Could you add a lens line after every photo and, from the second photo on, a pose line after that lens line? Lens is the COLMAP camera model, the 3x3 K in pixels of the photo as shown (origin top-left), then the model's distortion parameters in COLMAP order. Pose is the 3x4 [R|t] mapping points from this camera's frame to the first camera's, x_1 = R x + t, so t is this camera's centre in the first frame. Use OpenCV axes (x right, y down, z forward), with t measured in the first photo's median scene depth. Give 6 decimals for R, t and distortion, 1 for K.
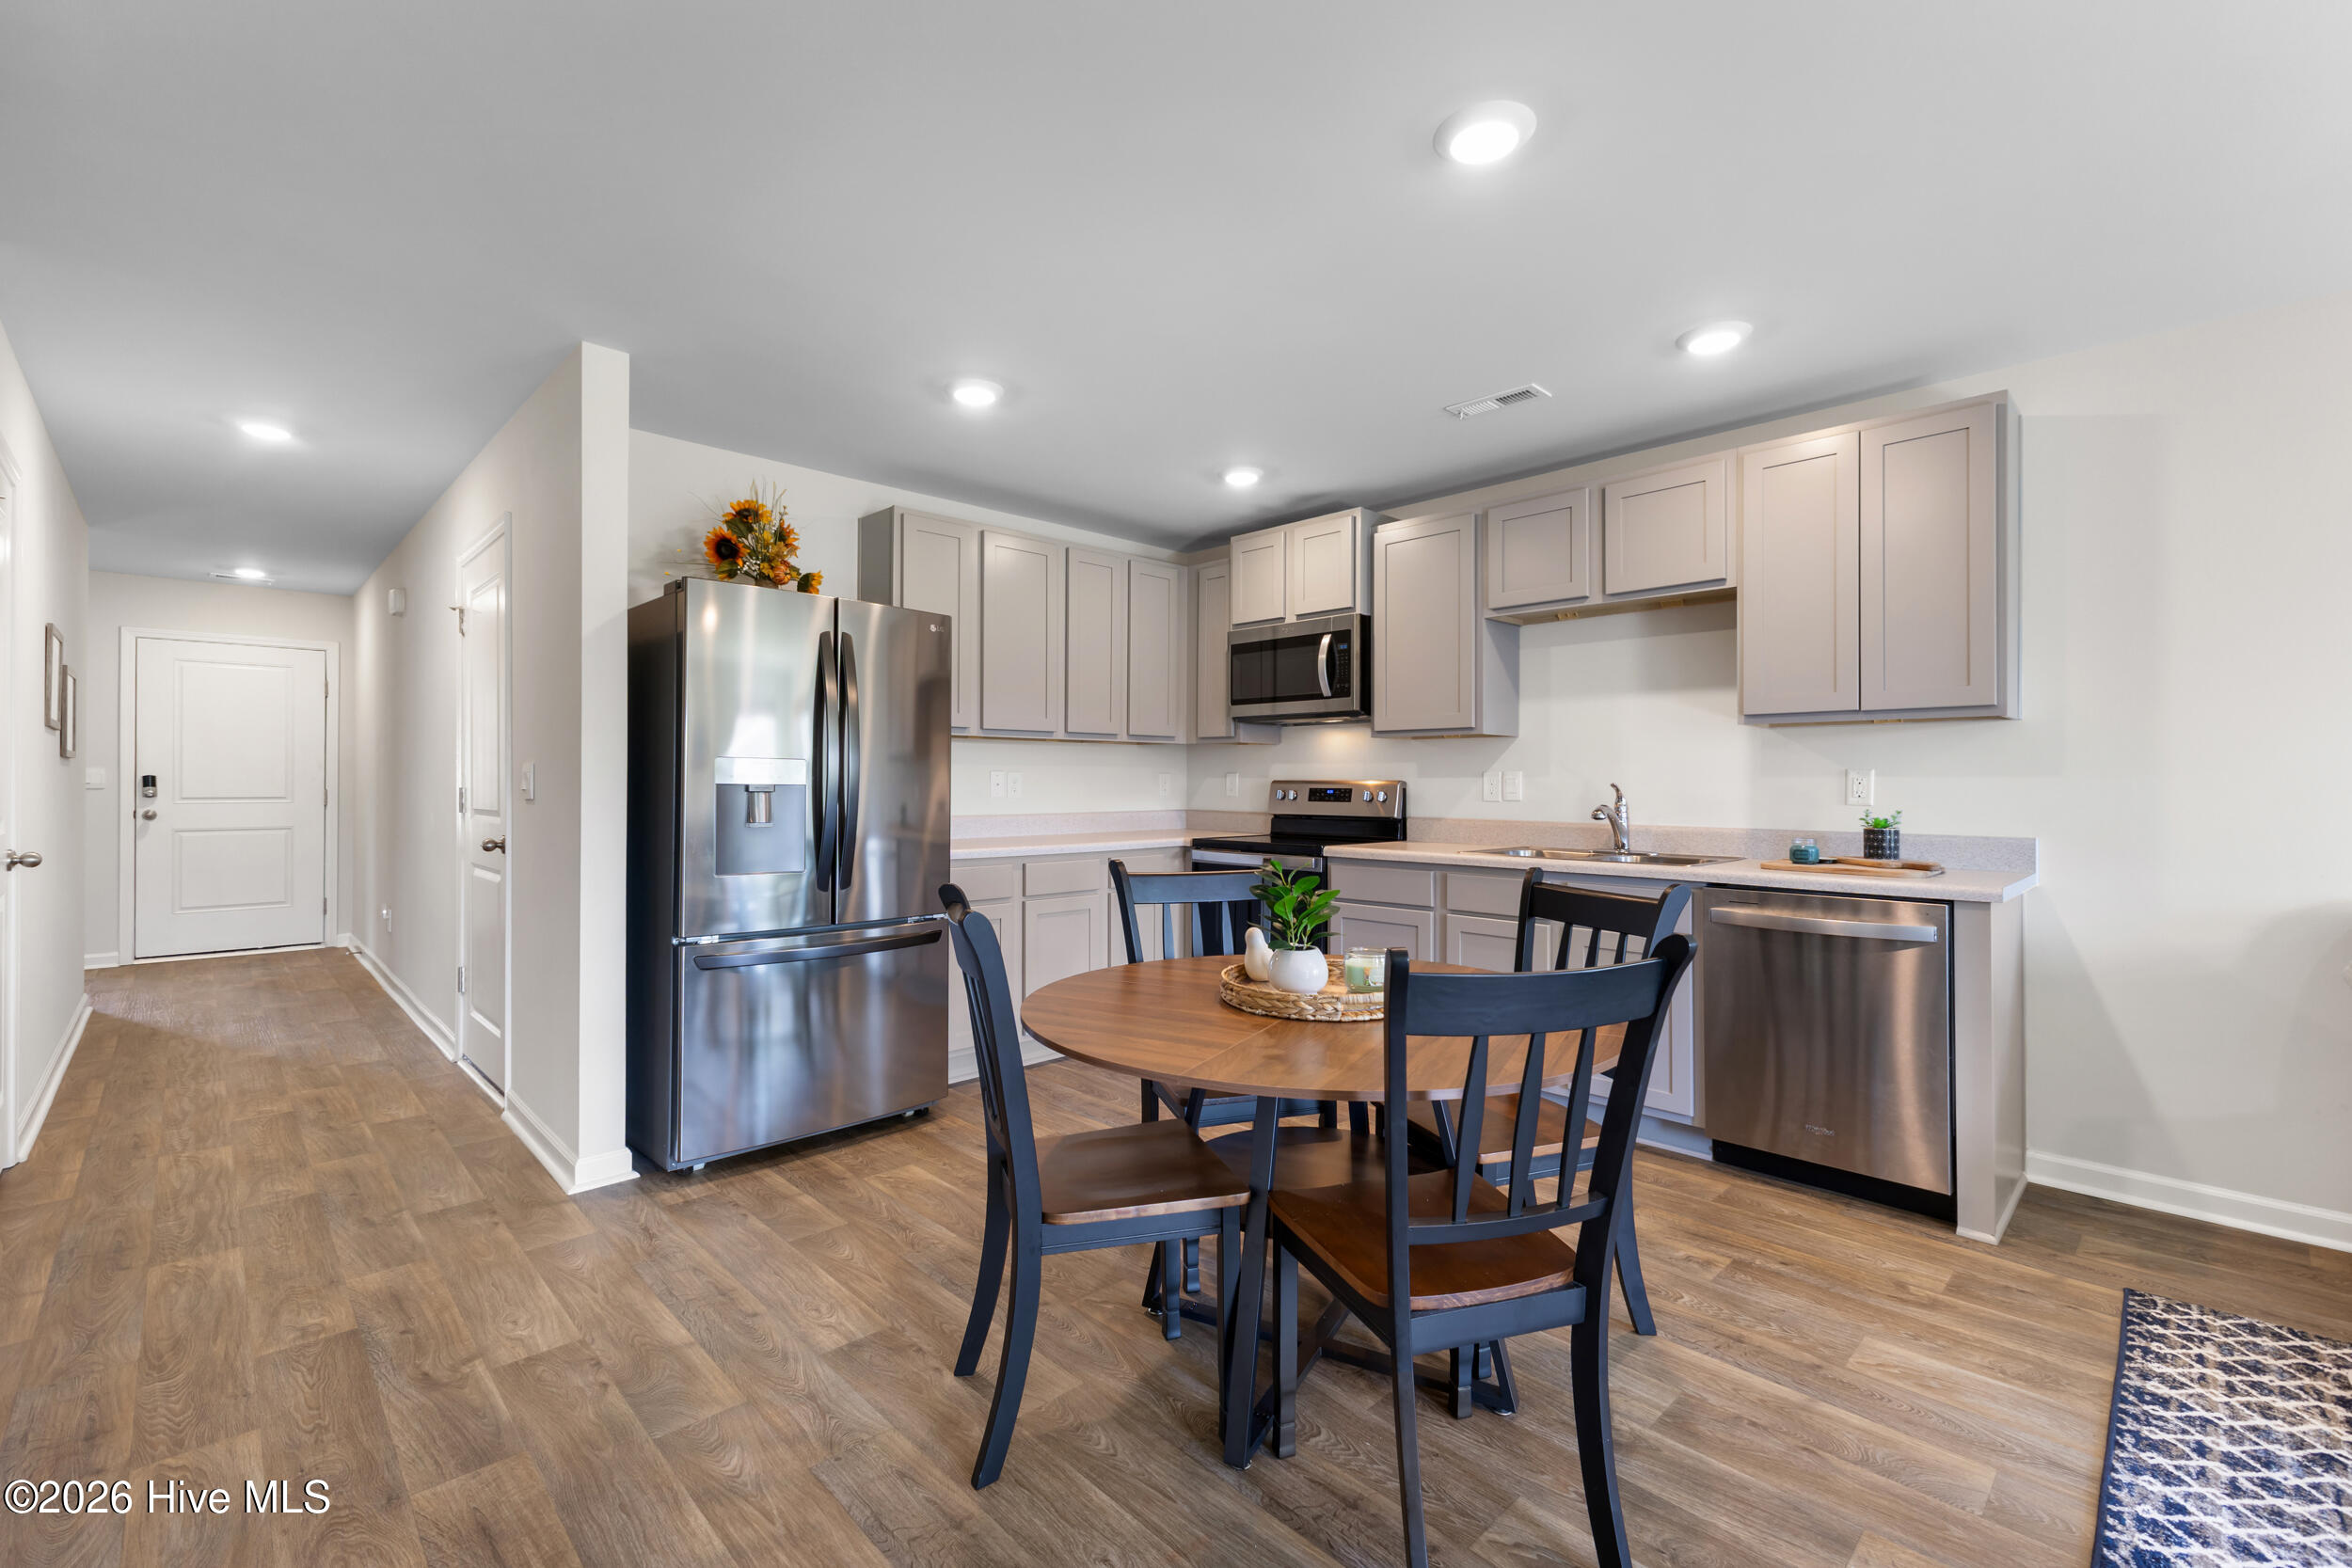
lens RADIAL K [[997.6, 0, 1176.0], [0, 997.6, 784.0], [0, 0, 1]] dist [0.003609, 0.000346]
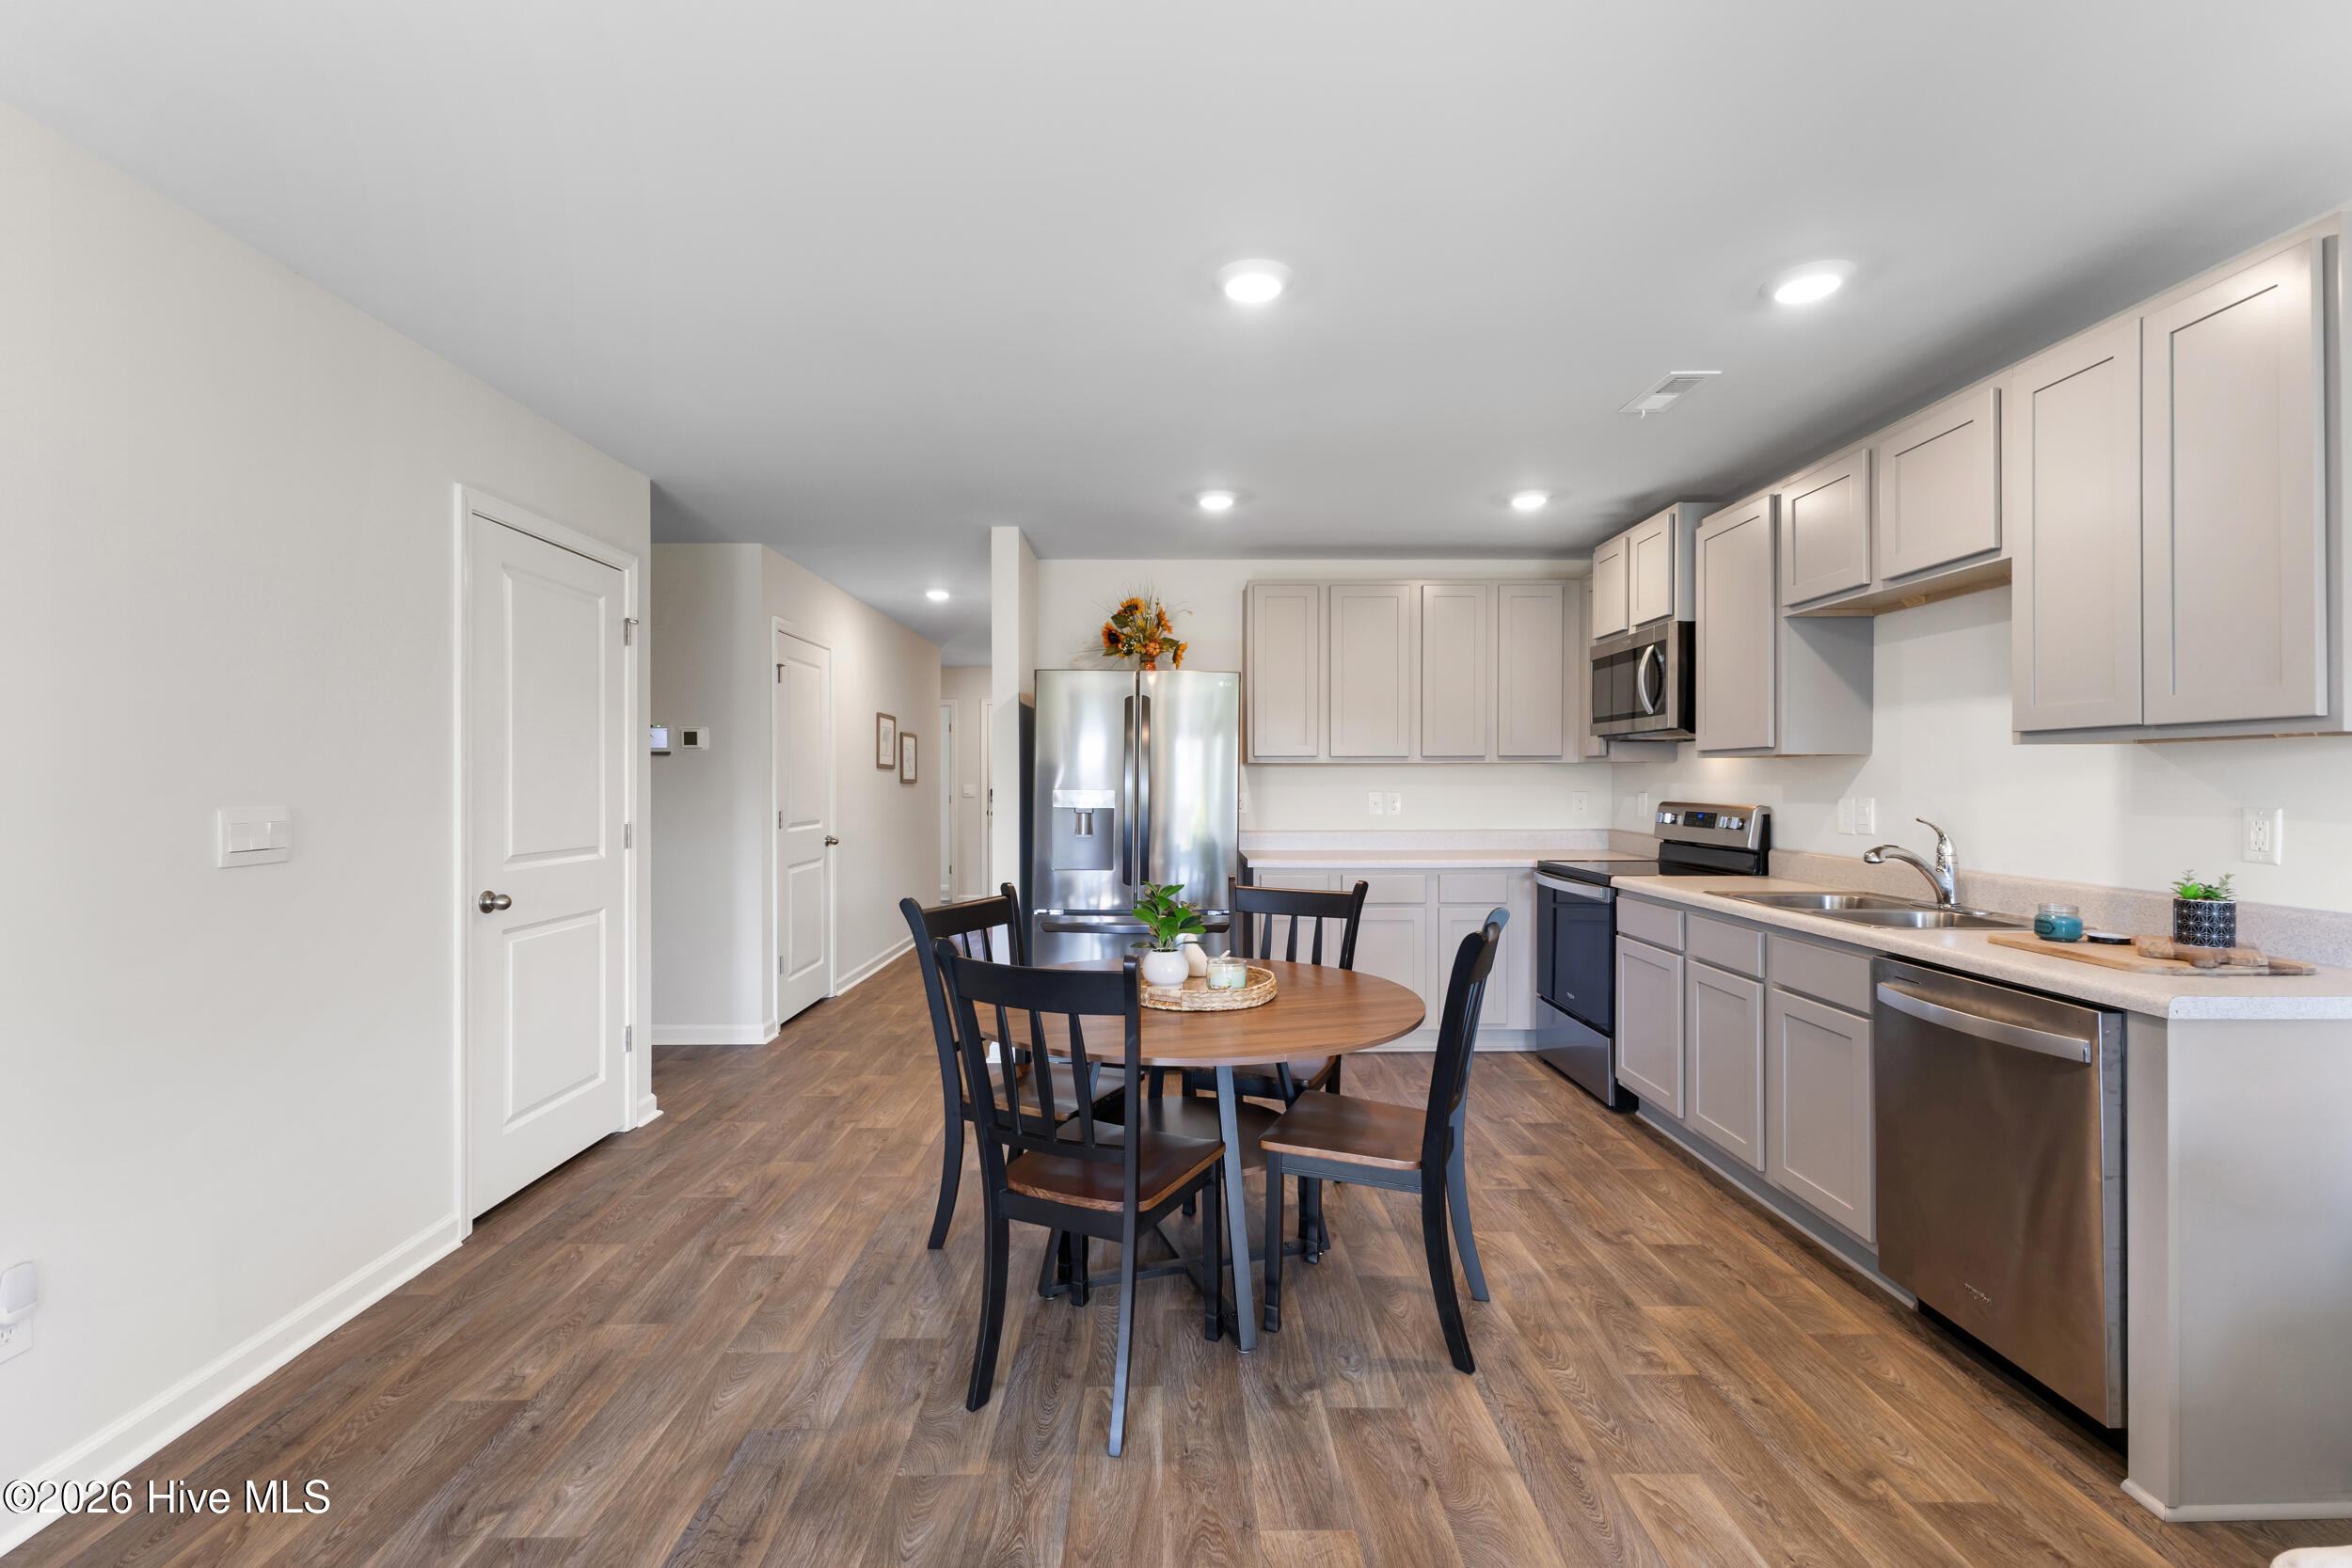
lens RADIAL K [[1009.8, 0, 1176.0], [0, 1009.8, 784.0], [0, 0, 1]] dist [-0.001462, -0.000458]
pose [[0.725397, -0.000192, -0.688330, 0.581357], [0.001023, 0.999999, 0.000799, -0.029365], [0.688330, -0.001284, 0.725397, 0.032307]]
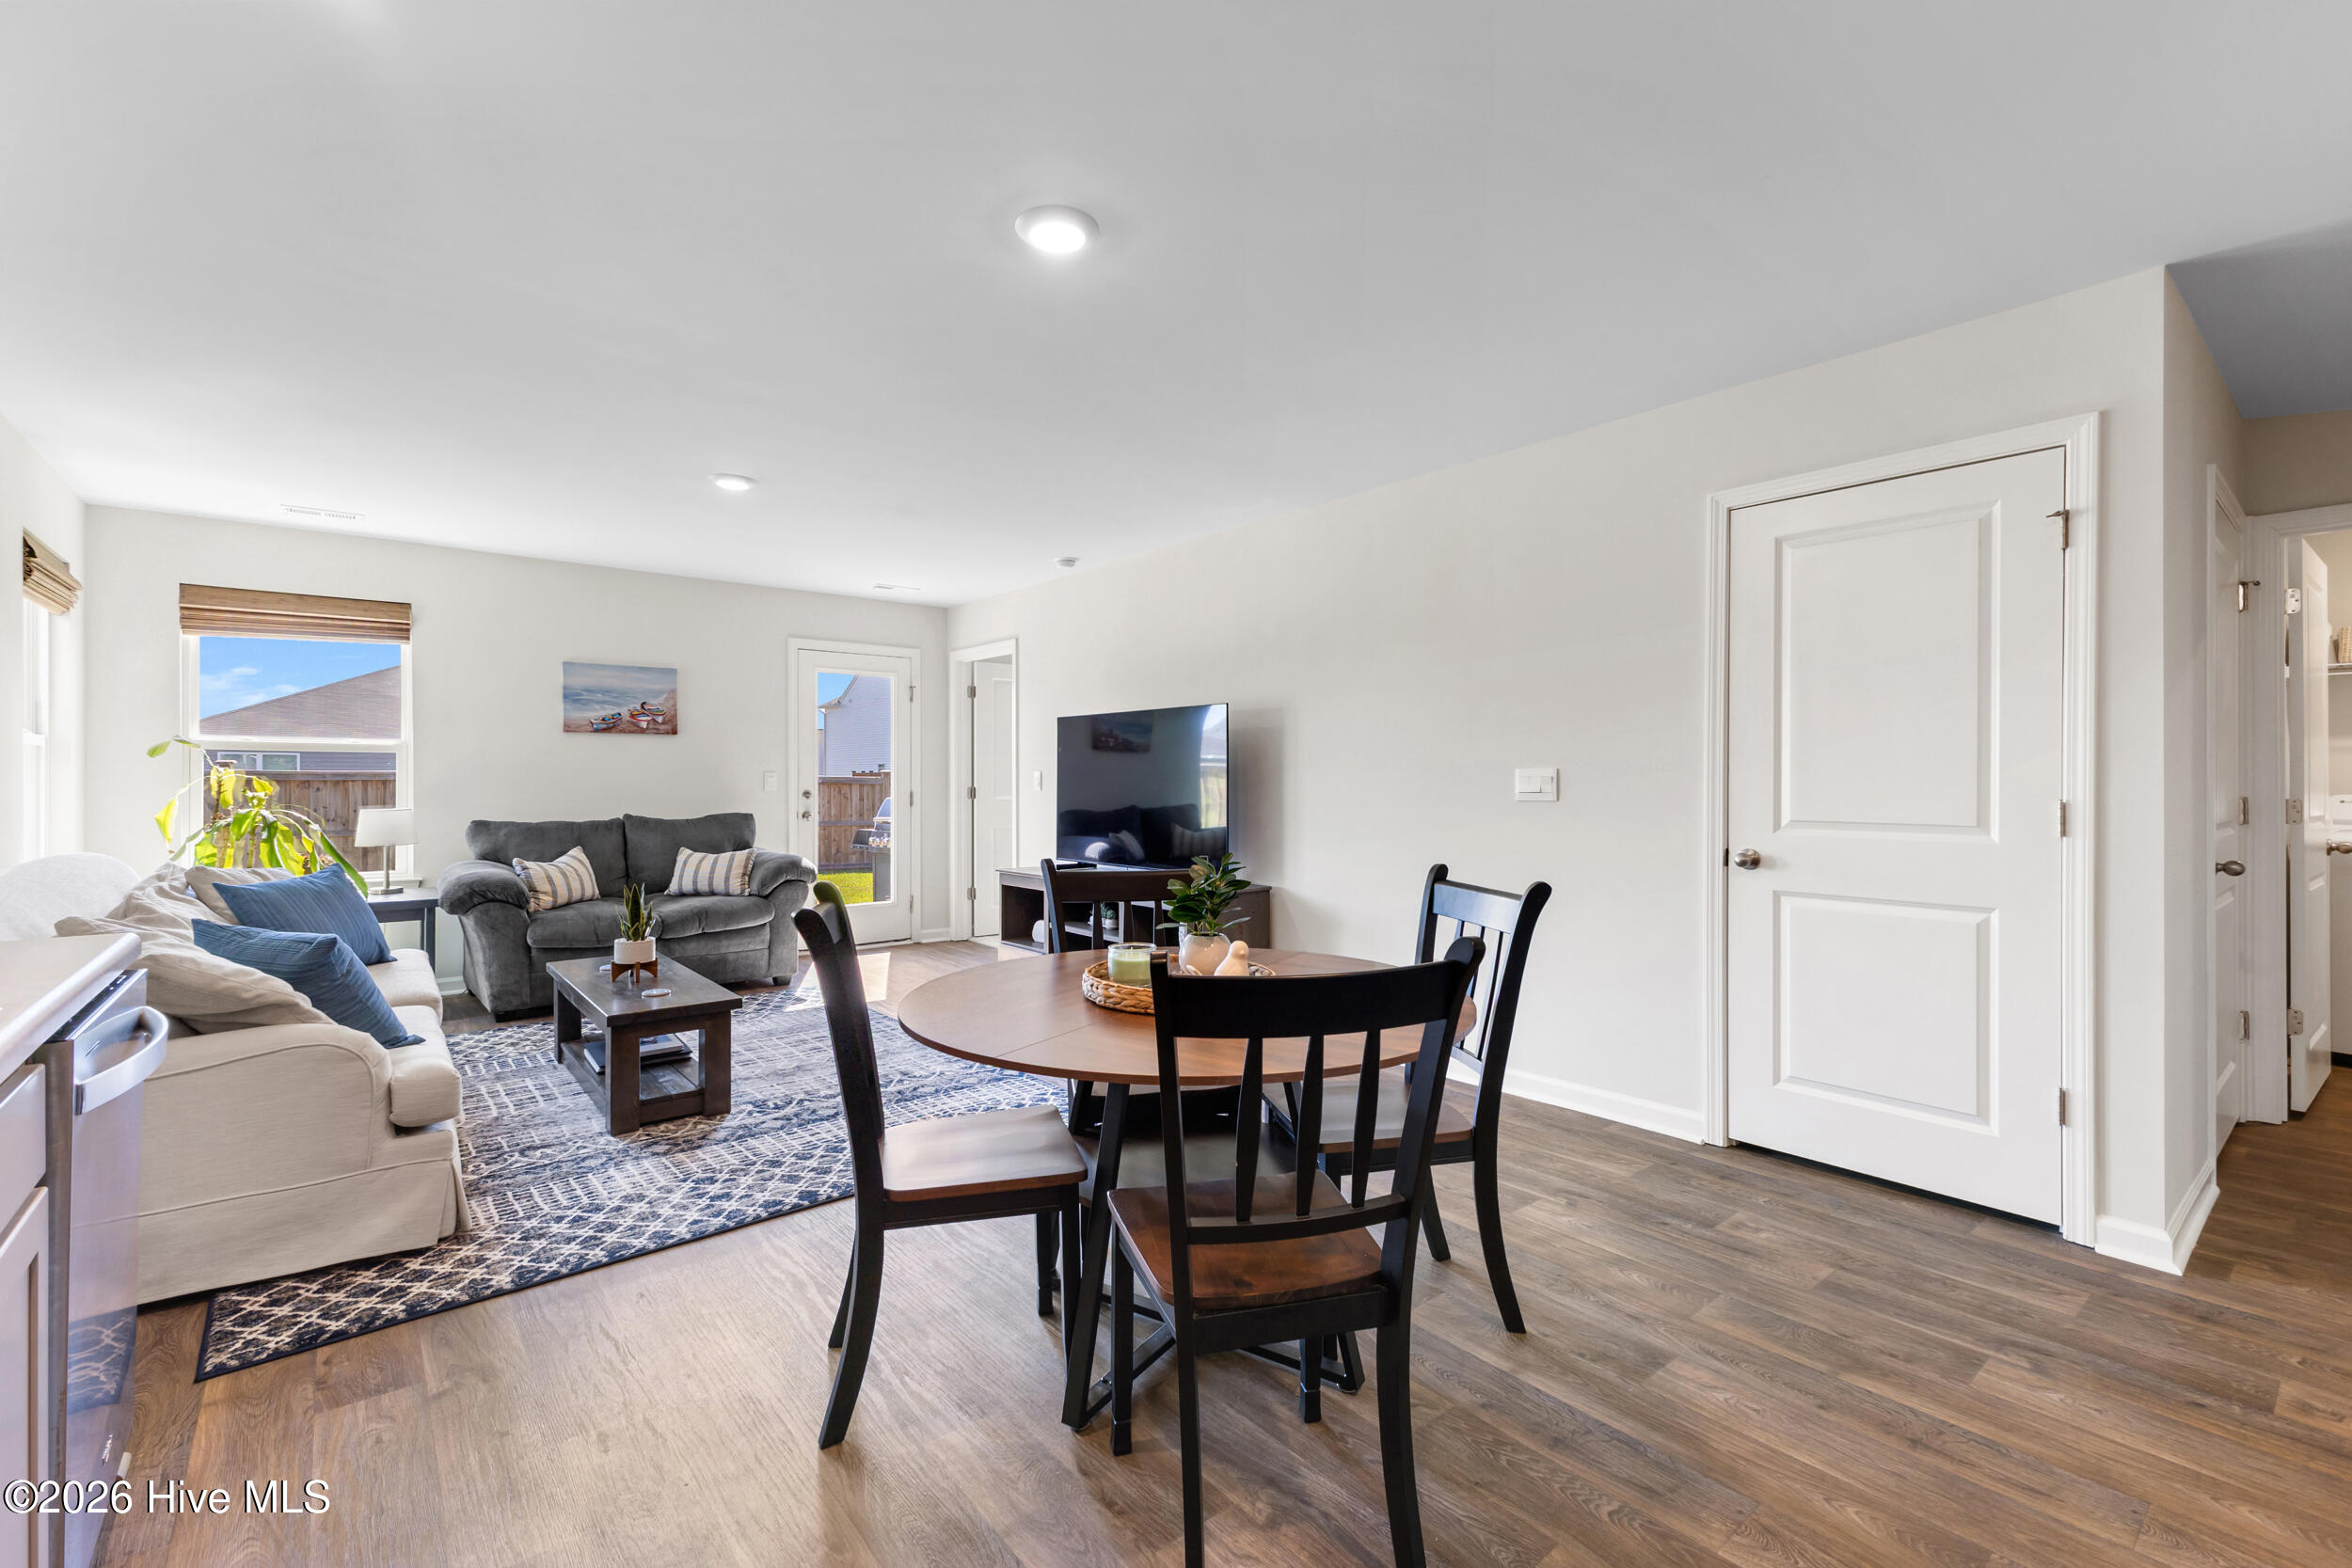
lens RADIAL K [[1009.8, 0, 1176.0], [0, 1009.8, 784.0], [0, 0, 1]] dist [-0.001462, -0.000458]
pose [[-0.996672, -0.003224, 0.081451, 0.037801], [-0.002450, 0.999951, 0.009600, -0.005926], [-0.081478, 0.009368, -0.996631, 1.175665]]
